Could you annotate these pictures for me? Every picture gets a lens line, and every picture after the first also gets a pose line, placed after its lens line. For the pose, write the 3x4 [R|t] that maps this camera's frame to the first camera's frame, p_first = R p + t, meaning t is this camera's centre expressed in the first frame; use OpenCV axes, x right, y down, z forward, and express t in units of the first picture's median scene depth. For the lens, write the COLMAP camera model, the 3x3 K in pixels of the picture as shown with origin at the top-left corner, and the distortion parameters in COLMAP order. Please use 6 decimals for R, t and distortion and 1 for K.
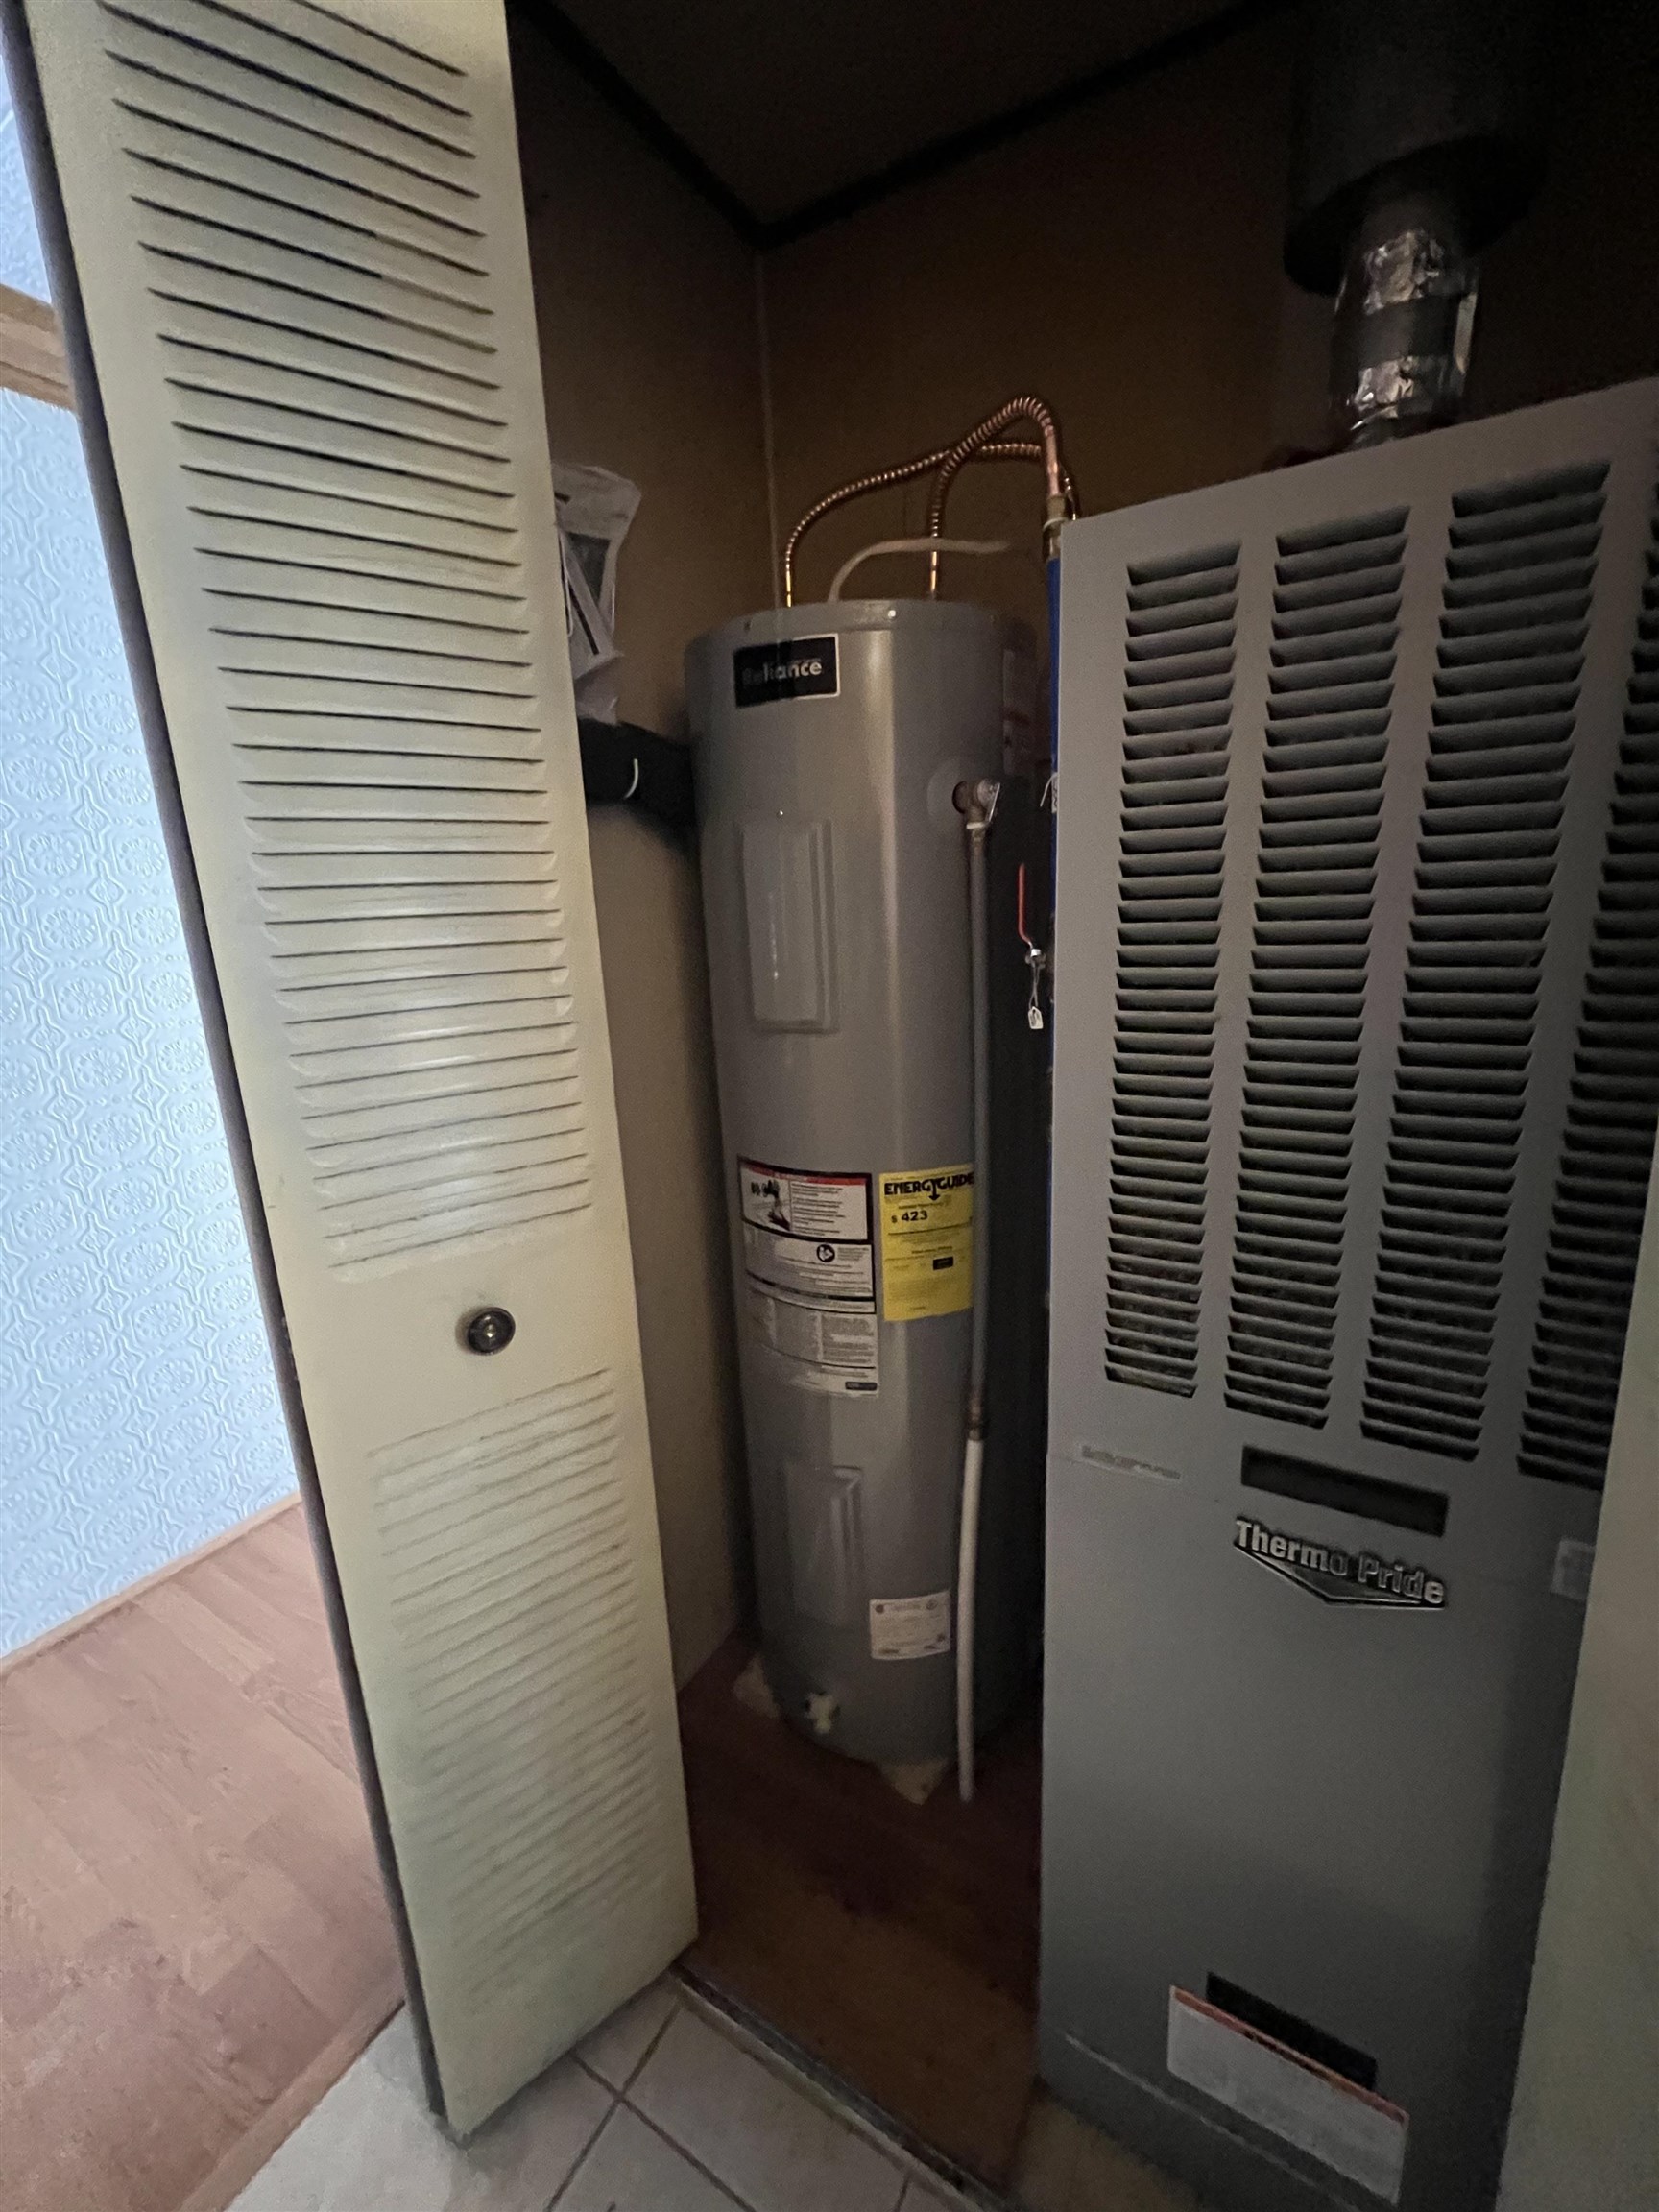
lens RADIAL K [[888.1, 0, 829.5], [0, 888.1, 1106.0], [0, 0, 1]] dist [-0.002174, 0.000141]
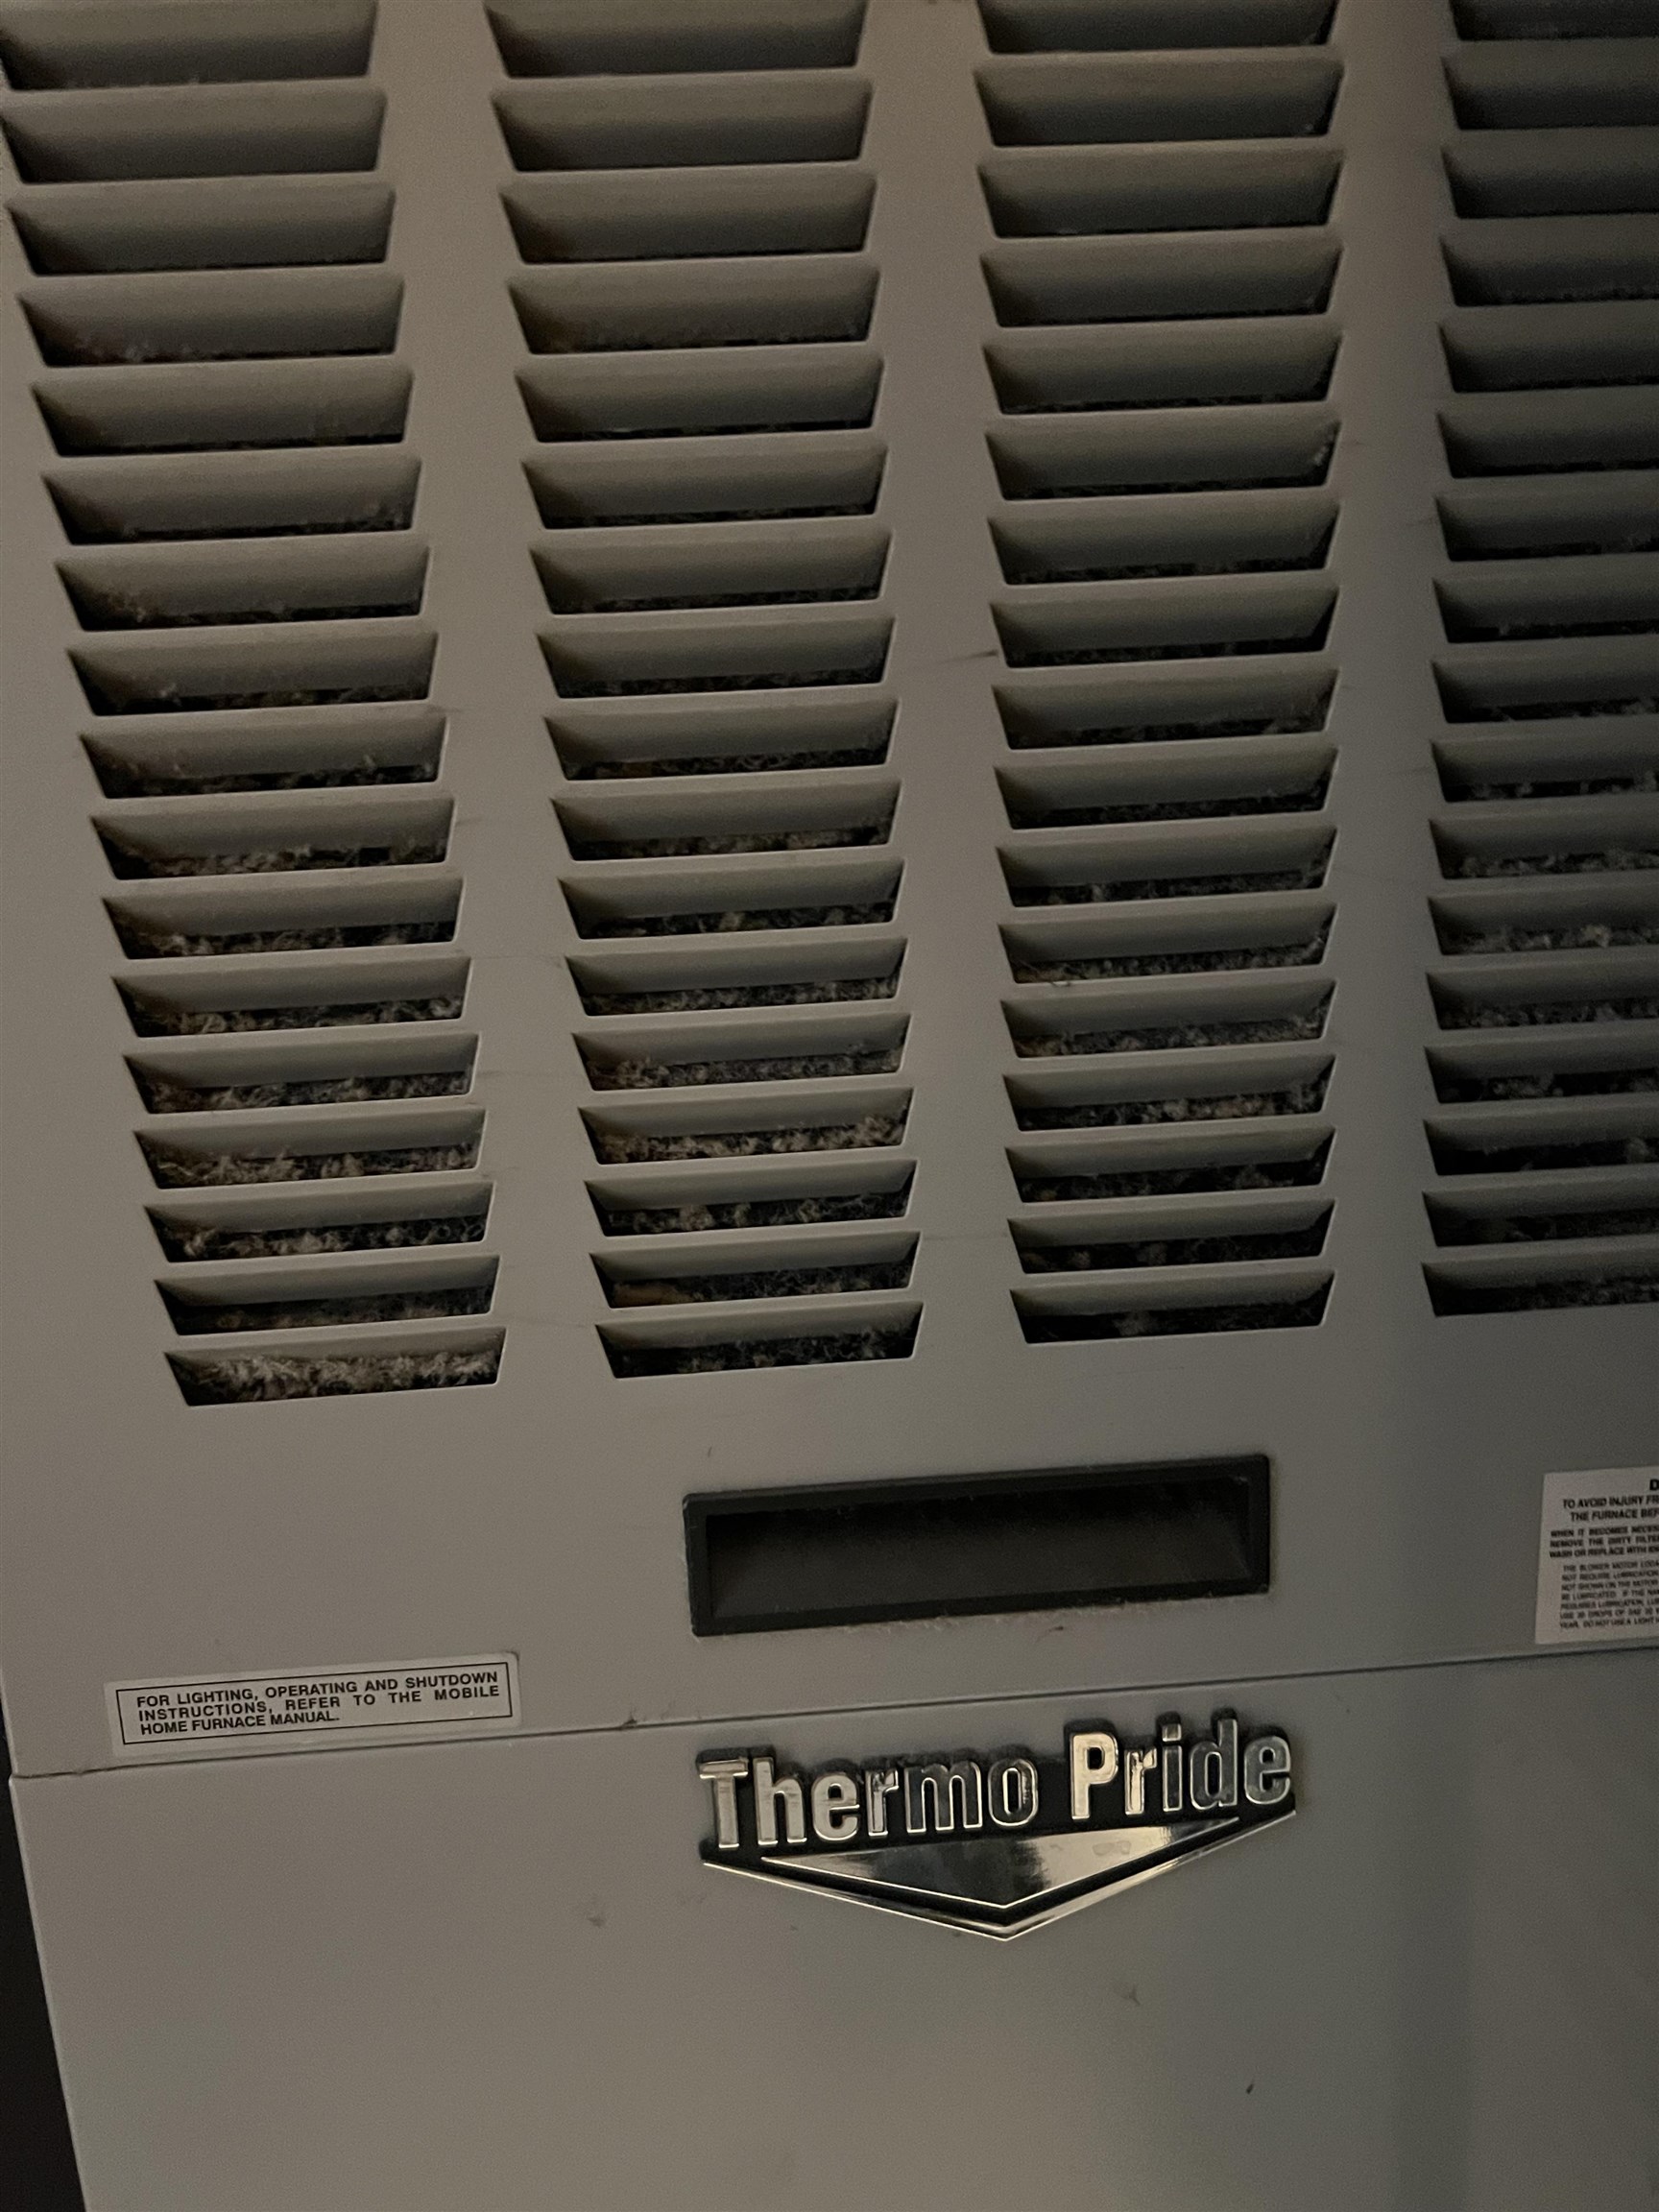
lens RADIAL K [[1577.1, 0, 829.5], [0, 1577.1, 1106.0], [0, 0, 1]] dist [-0.001282, -0.001176]
pose [[0.824372, -0.111863, 0.554884, 0.240880], [0.134850, 0.990866, -0.000585, 0.266882], [-0.549750, 0.075309, 0.831927, 0.548927]]
